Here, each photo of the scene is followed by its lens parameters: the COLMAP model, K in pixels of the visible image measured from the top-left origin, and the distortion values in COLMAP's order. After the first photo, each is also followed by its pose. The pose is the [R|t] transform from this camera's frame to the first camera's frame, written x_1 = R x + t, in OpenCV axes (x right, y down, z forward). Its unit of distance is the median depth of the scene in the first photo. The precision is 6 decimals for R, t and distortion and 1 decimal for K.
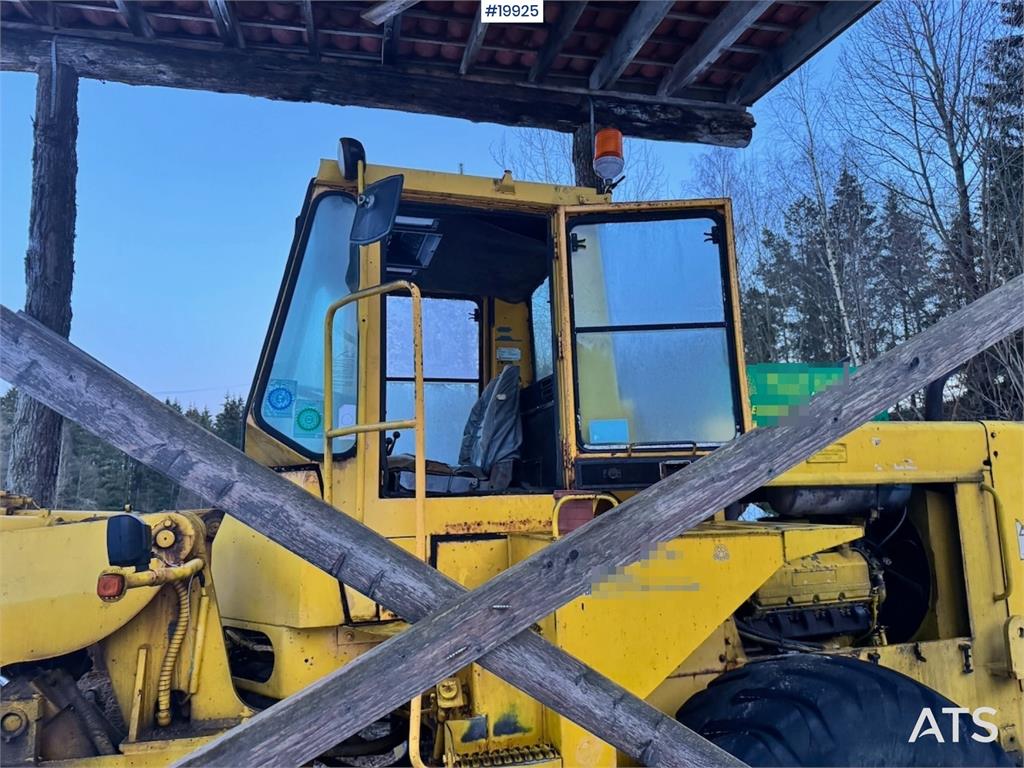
lens RADIAL K [[721.4, 0, 519.5], [0, 721.4, 379.7], [0, 0, 1]] dist [0.062881, -0.077354]
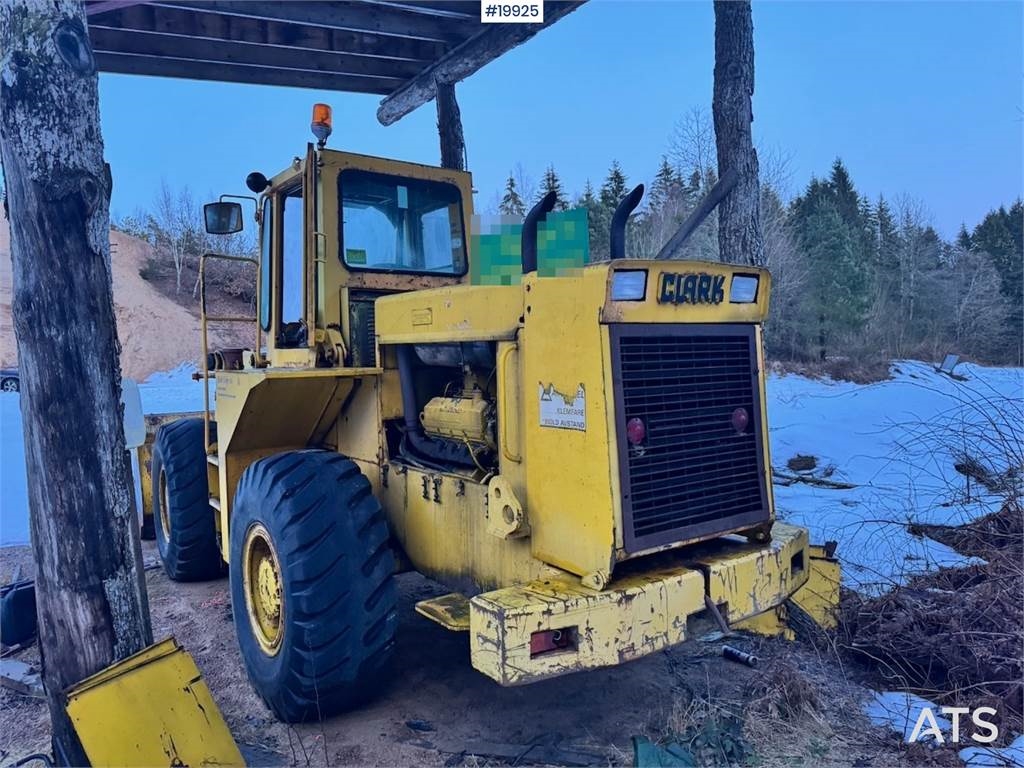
lens RADIAL K [[734.9, 0, 504.8], [0, 734.9, 382.3], [0, 0, 1]] dist [0.037878, -0.005627]
pose [[0.324609, 0.066713, -0.943493, 2.203603], [0.158493, 0.979569, 0.123794, 0.107165], [0.932474, -0.189722, 0.307404, 0.998437]]
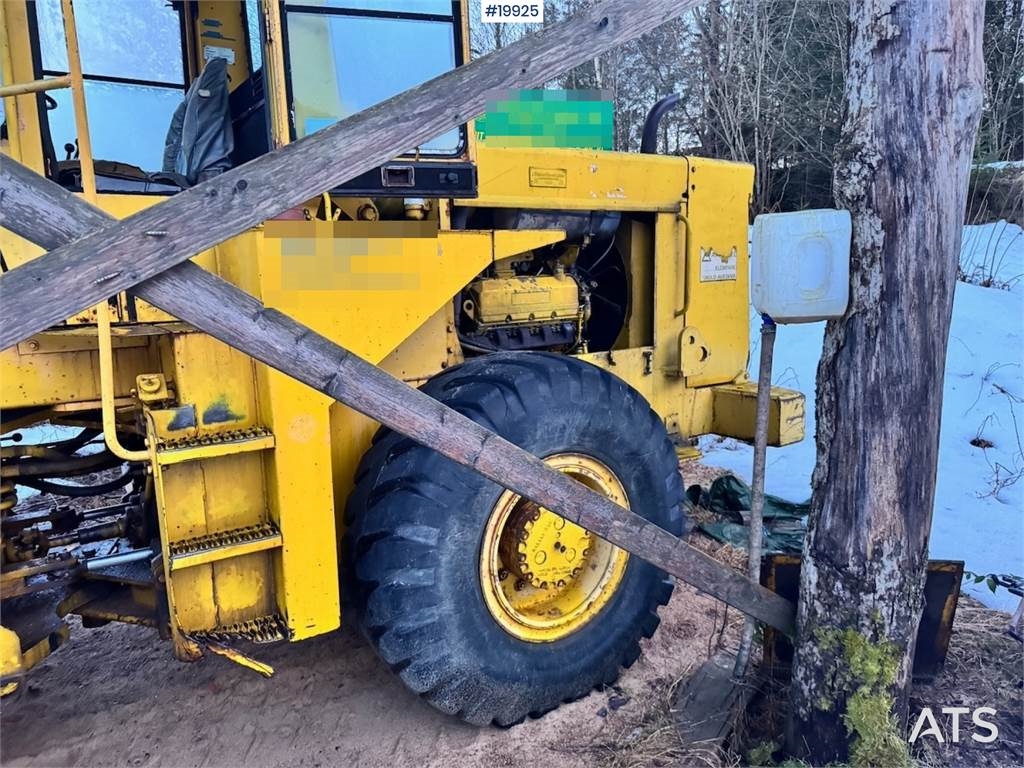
lens RADIAL K [[721.4, 0, 511.0], [0, 721.4, 388.7], [0, 0, 1]] dist [0.062881, -0.077354]
pose [[0.953494, -0.046547, 0.297796, 0.065007], [-0.046481, 0.953477, 0.297860, 0.112719], [-0.297806, -0.297850, 0.906971, -0.018728]]
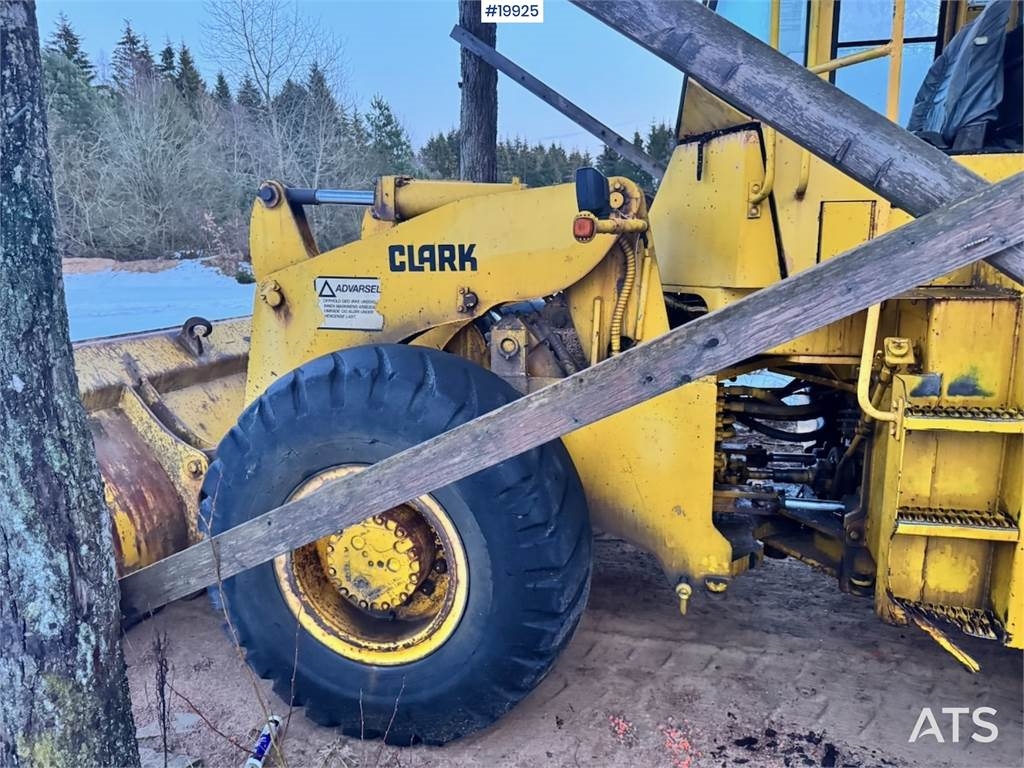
lens RADIAL K [[721.4, 0, 512.6], [0, 721.4, 392.3], [0, 0, 1]] dist [0.062881, -0.077354]
pose [[0.876014, 0.108923, -0.469825, -0.078193], [0.066537, 0.937552, 0.341421, 0.106142], [0.477674, -0.330350, 0.814062, -0.054942]]
